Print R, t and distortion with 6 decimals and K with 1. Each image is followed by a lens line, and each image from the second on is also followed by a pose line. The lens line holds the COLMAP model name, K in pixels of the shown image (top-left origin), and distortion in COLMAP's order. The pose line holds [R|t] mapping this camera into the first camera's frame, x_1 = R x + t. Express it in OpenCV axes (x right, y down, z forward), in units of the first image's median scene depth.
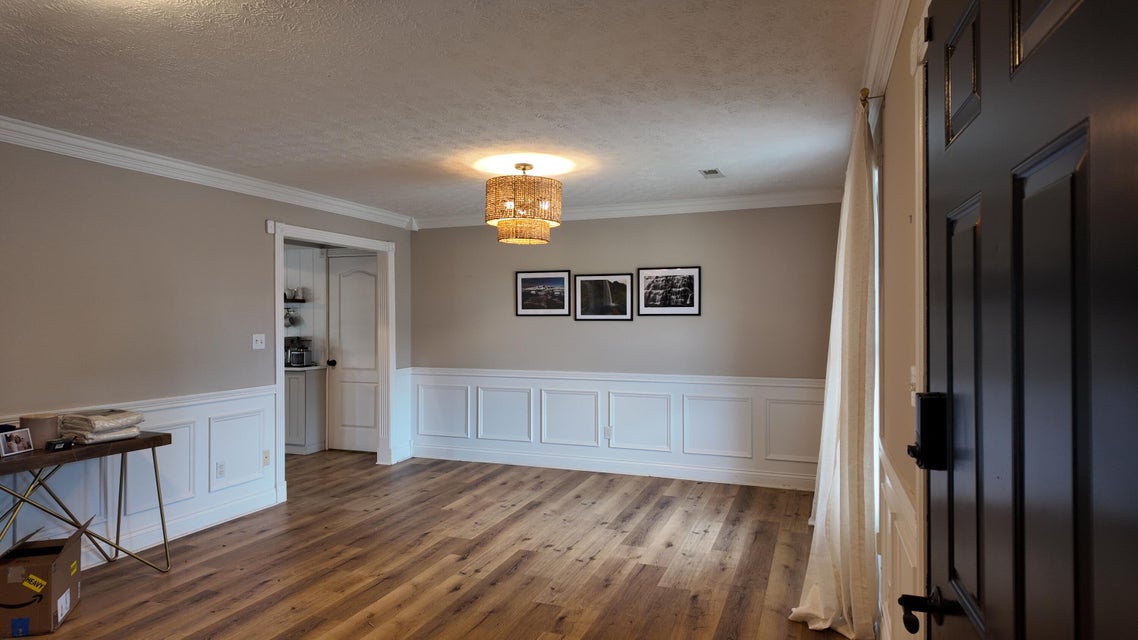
lens RADIAL K [[673.0, 0, 573.1], [0, 673.0, 309.5], [0, 0, 1]] dist [0.040887, -0.038719]
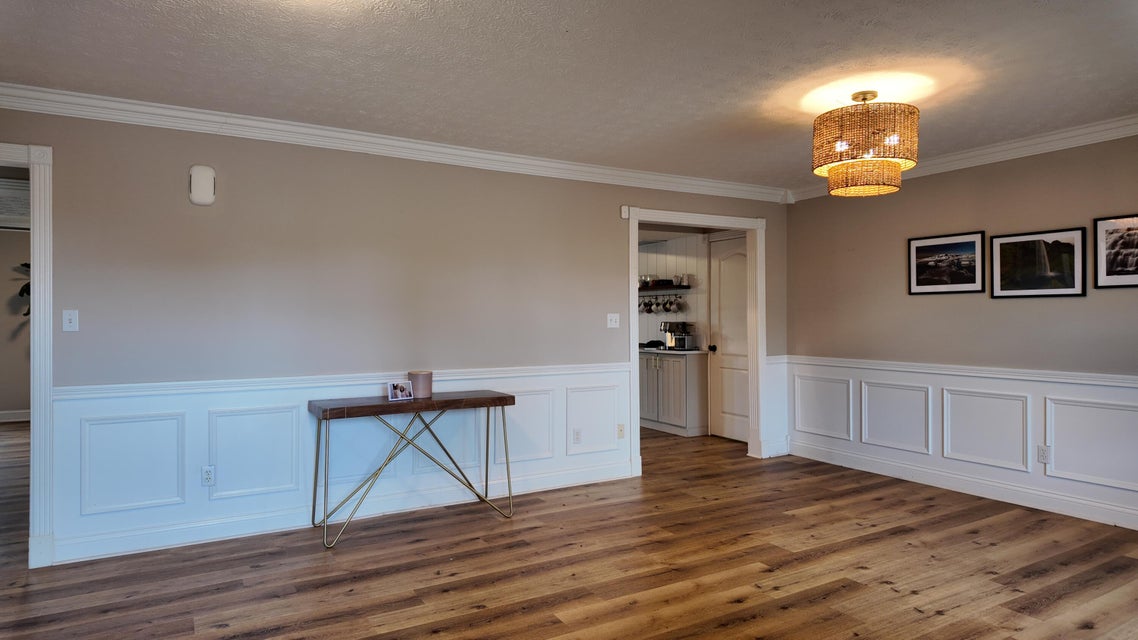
lens RADIAL K [[673.0, 0, 565.1], [0, 673.0, 314.2], [0, 0, 1]] dist [0.040887, -0.038719]
pose [[0.768488, -0.005971, -0.639836, 0.155978], [0.010256, 0.999943, 0.002986, 0.035026], [0.639782, -0.008857, 0.768506, 0.155739]]
